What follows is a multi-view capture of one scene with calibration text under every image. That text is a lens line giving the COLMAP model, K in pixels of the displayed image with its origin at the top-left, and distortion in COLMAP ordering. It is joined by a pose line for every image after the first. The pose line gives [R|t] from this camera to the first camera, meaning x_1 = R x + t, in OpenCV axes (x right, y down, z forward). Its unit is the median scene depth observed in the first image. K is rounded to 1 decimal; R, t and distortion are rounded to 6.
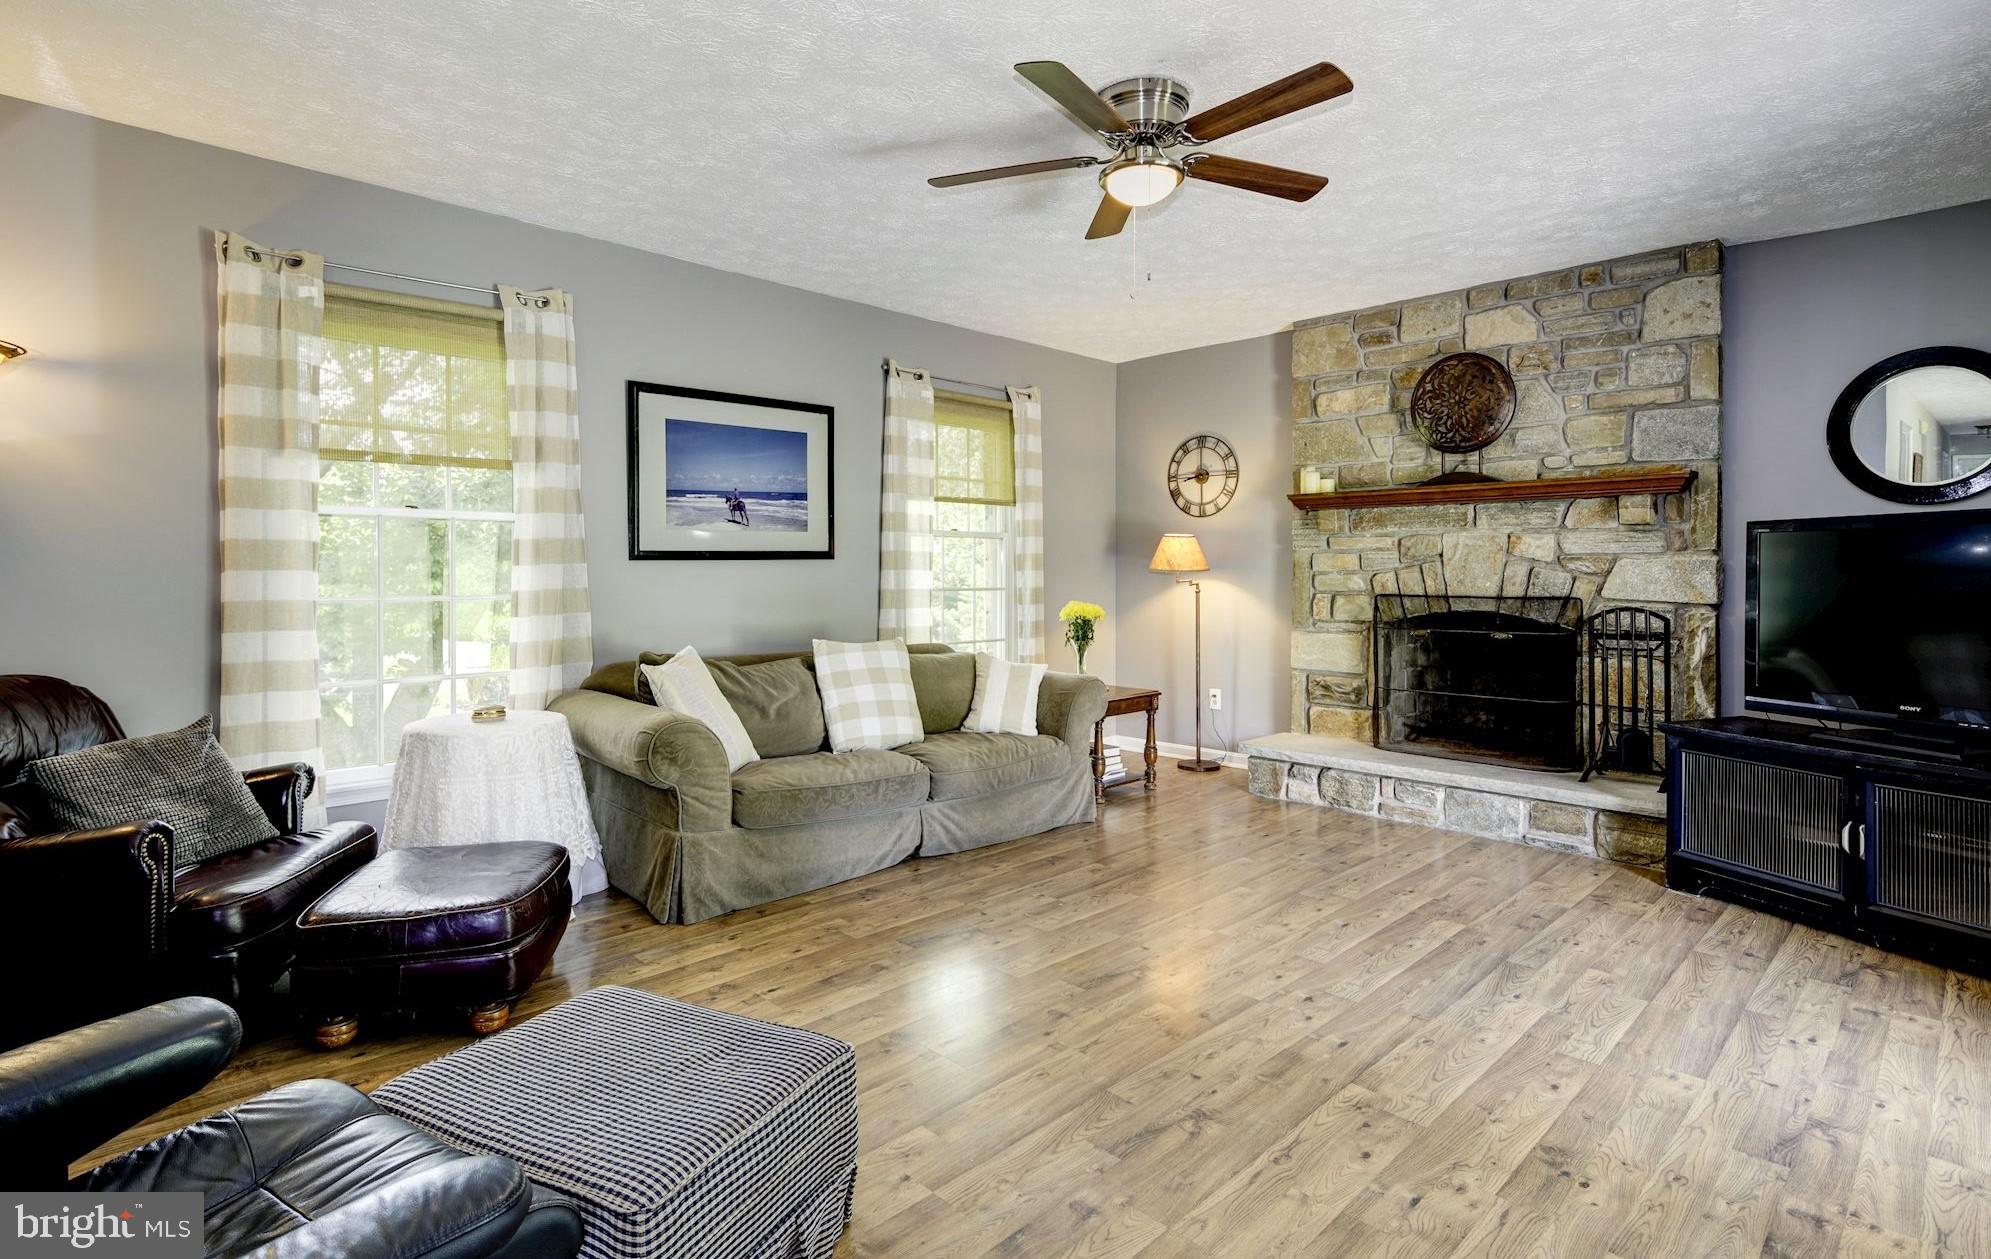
lens RADIAL K [[987.2, 0, 992.4], [0, 987.2, 583.0], [0, 0, 1]] dist [0.003821, 0.000008]
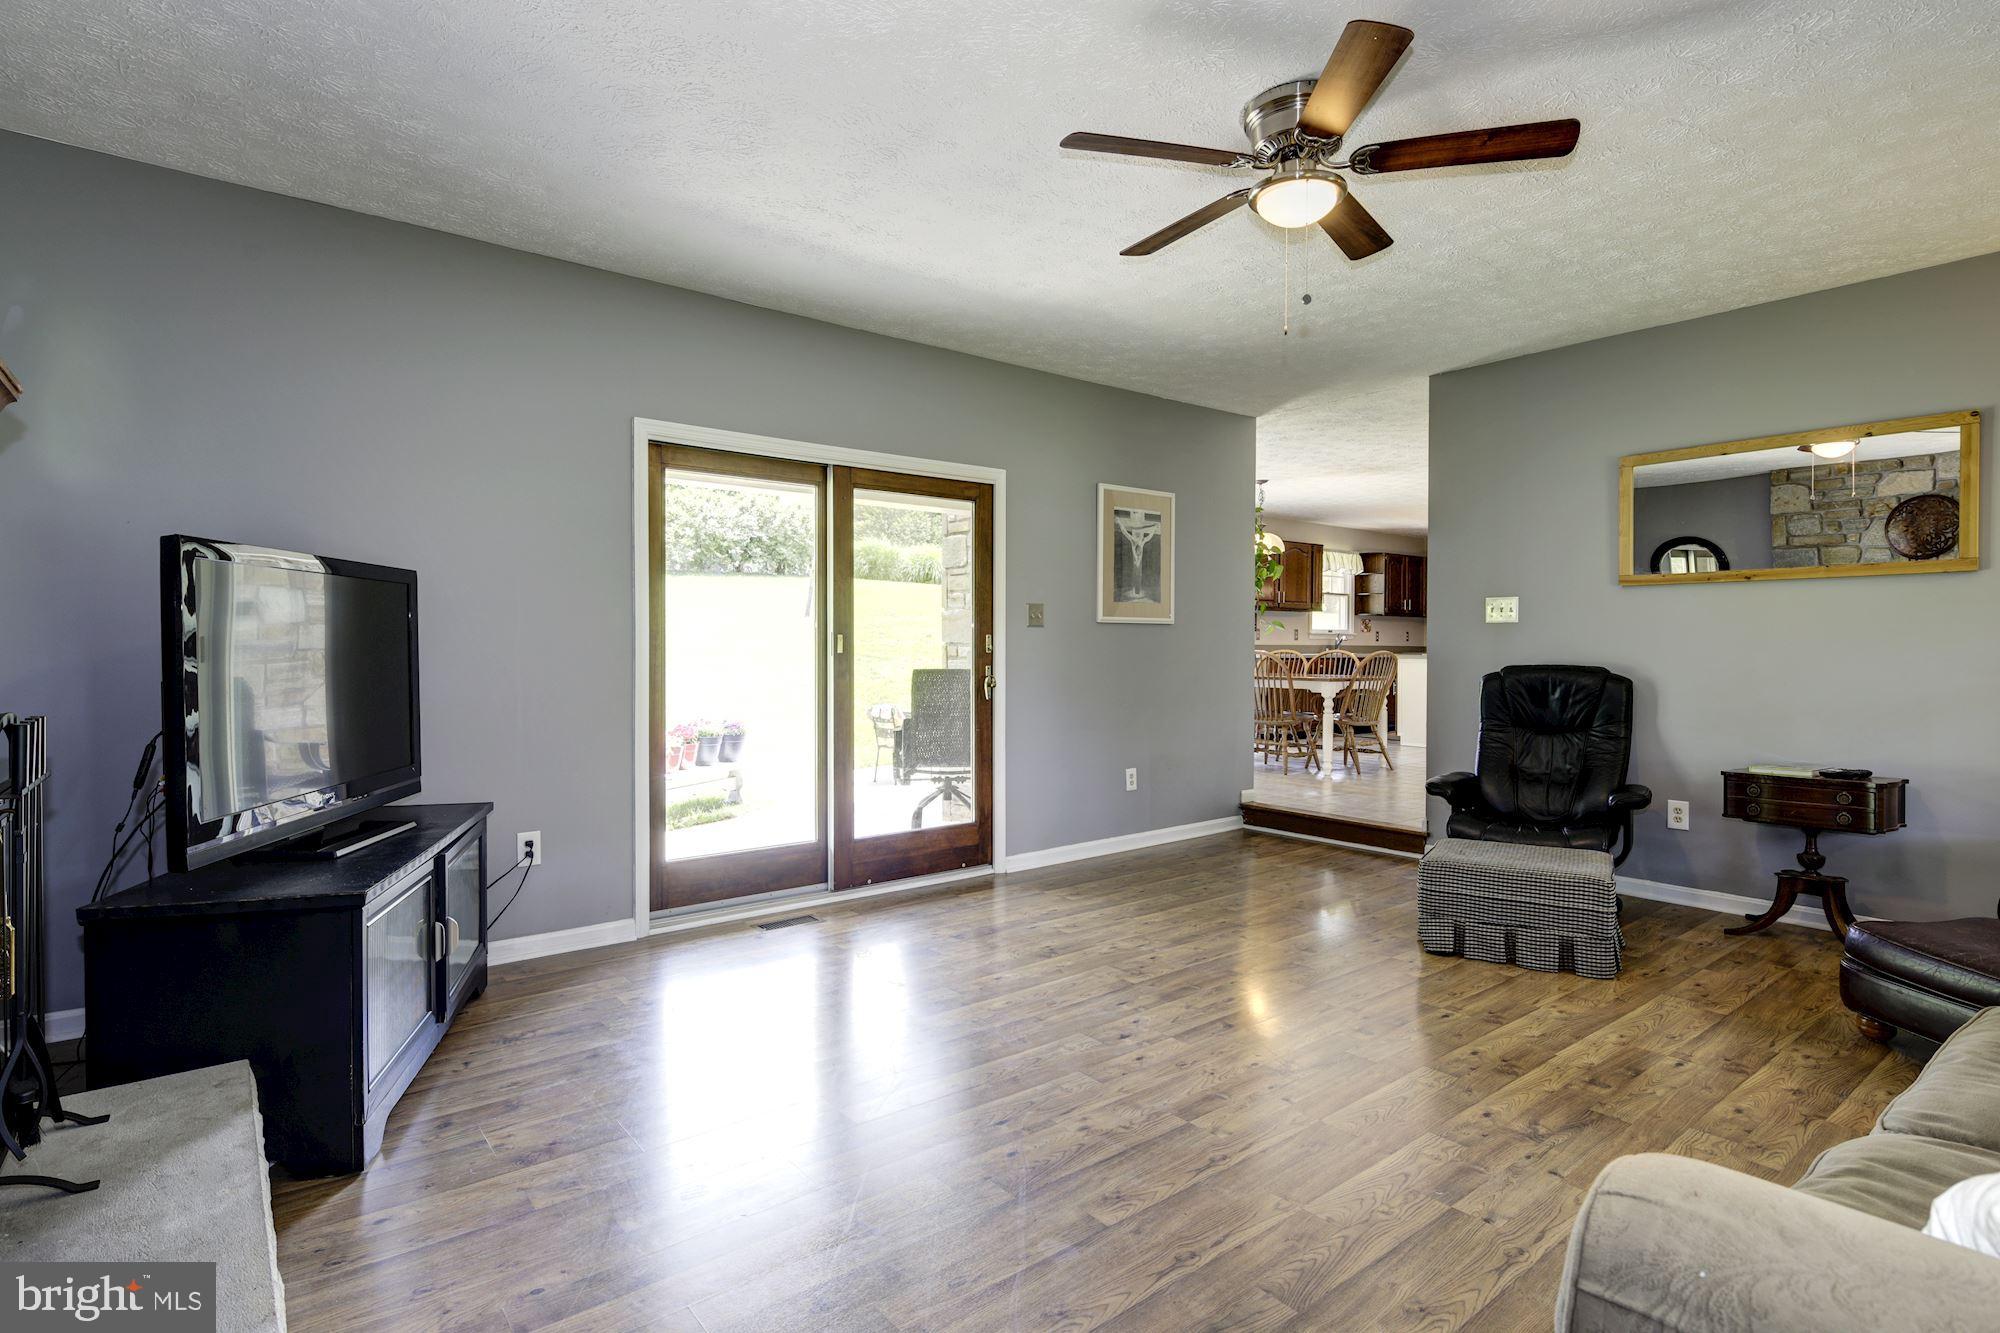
lens RADIAL K [[992.7, 0, 977.1], [0, 992.7, 660.1], [0, 0, 1]] dist [0.000283, -0.000504]
pose [[-0.992622, -0.004340, 0.121171, 0.207606], [-0.000945, 0.999606, 0.028055, -0.006721], [-0.121245, 0.027734, -0.992235, 1.226721]]
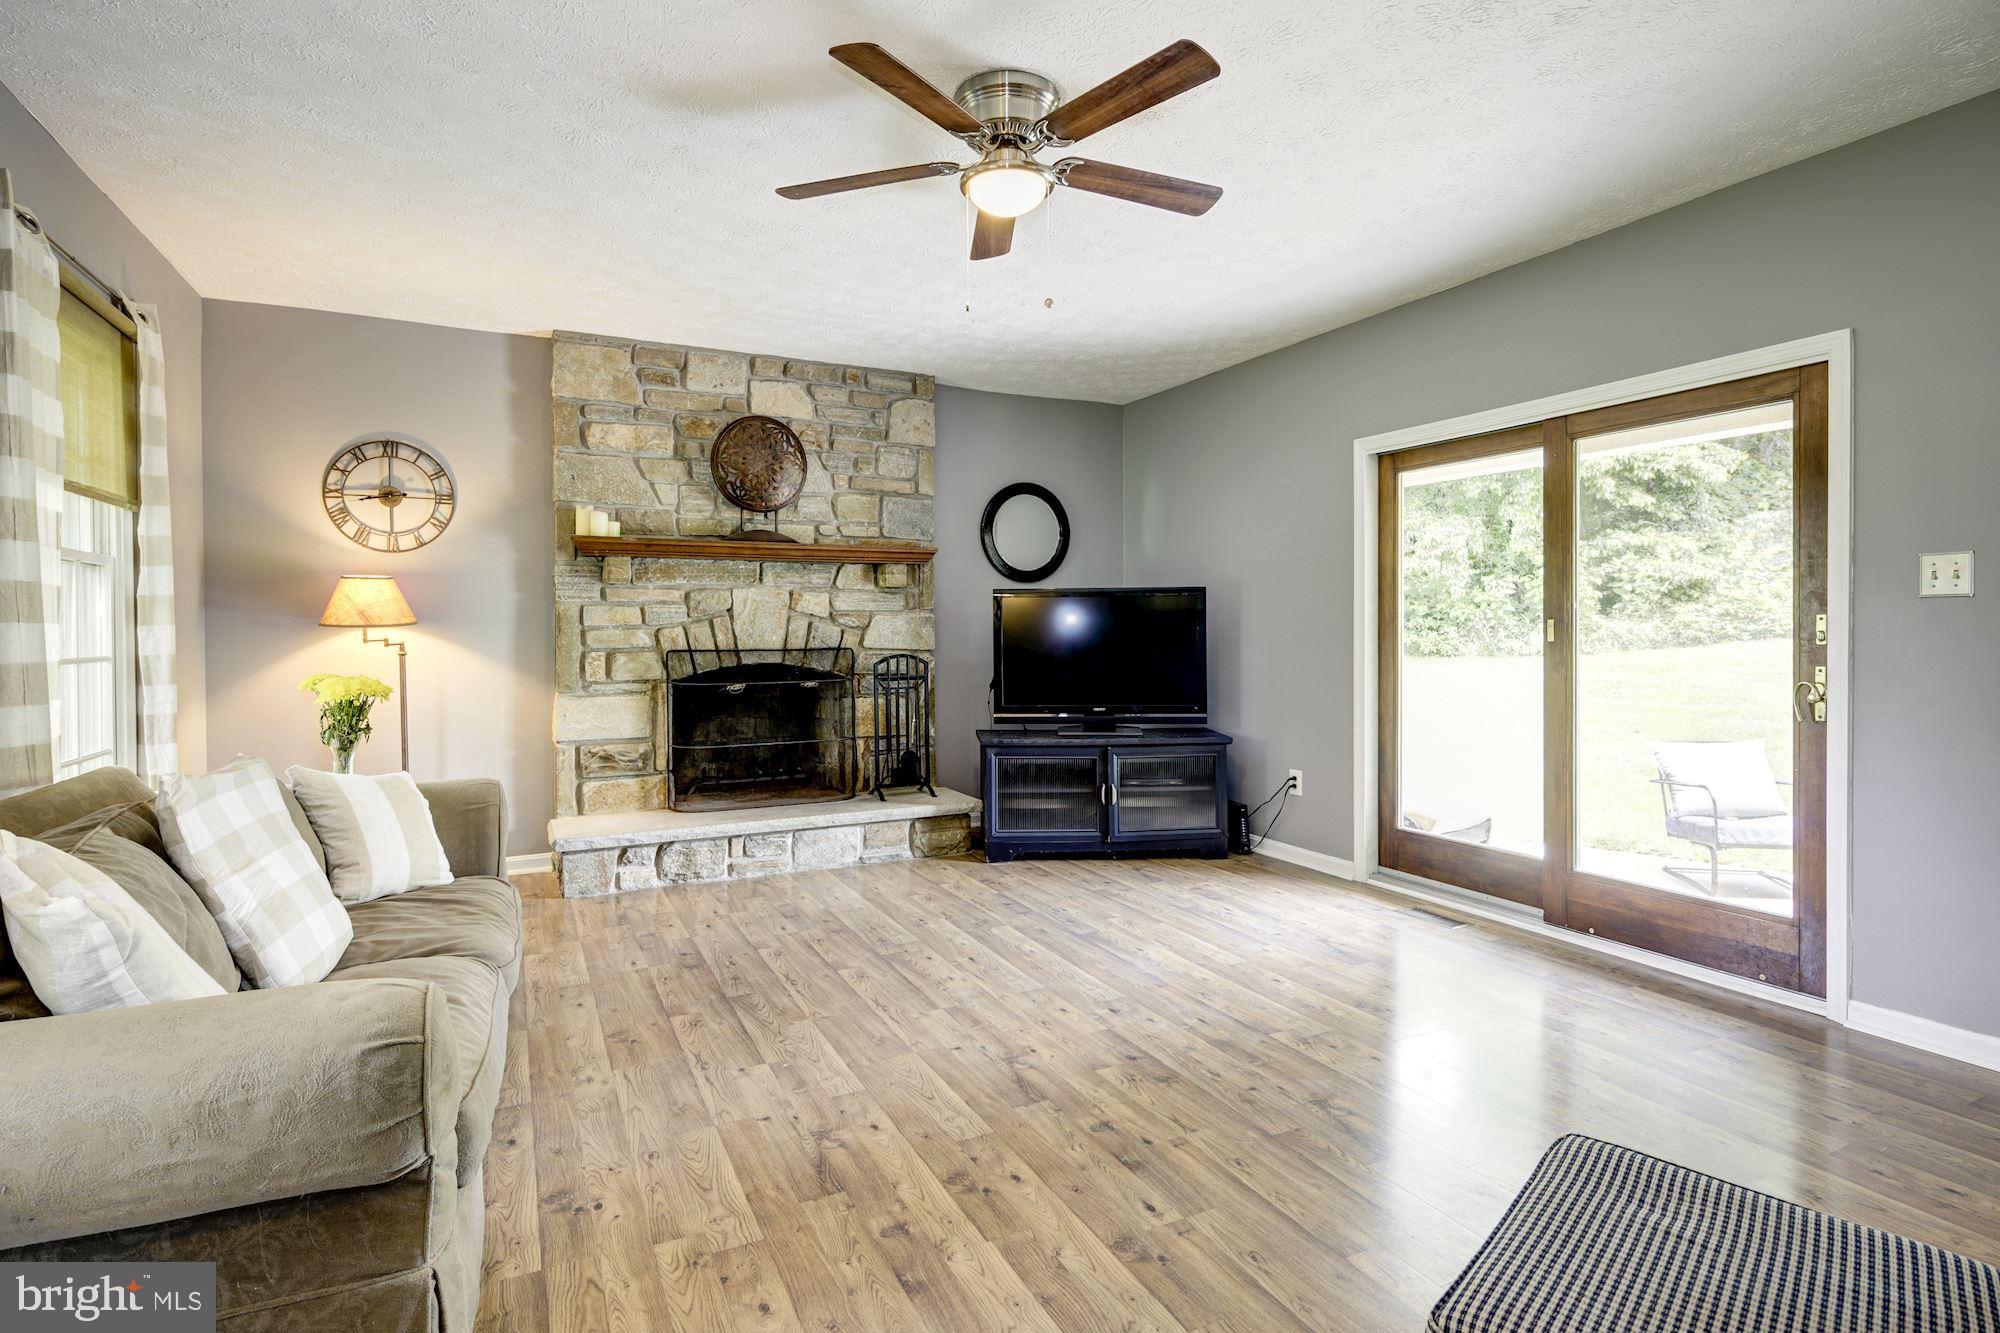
lens RADIAL K [[972.6, 0, 998.2], [0, 972.6, 638.7], [0, 0, 1]] dist [0.002179, -0.000043]
pose [[0.307678, -0.011219, 0.951424, -0.442689], [0.015476, 0.999857, 0.006785, -0.001098], [-0.951365, 0.012637, 0.307808, 0.466750]]
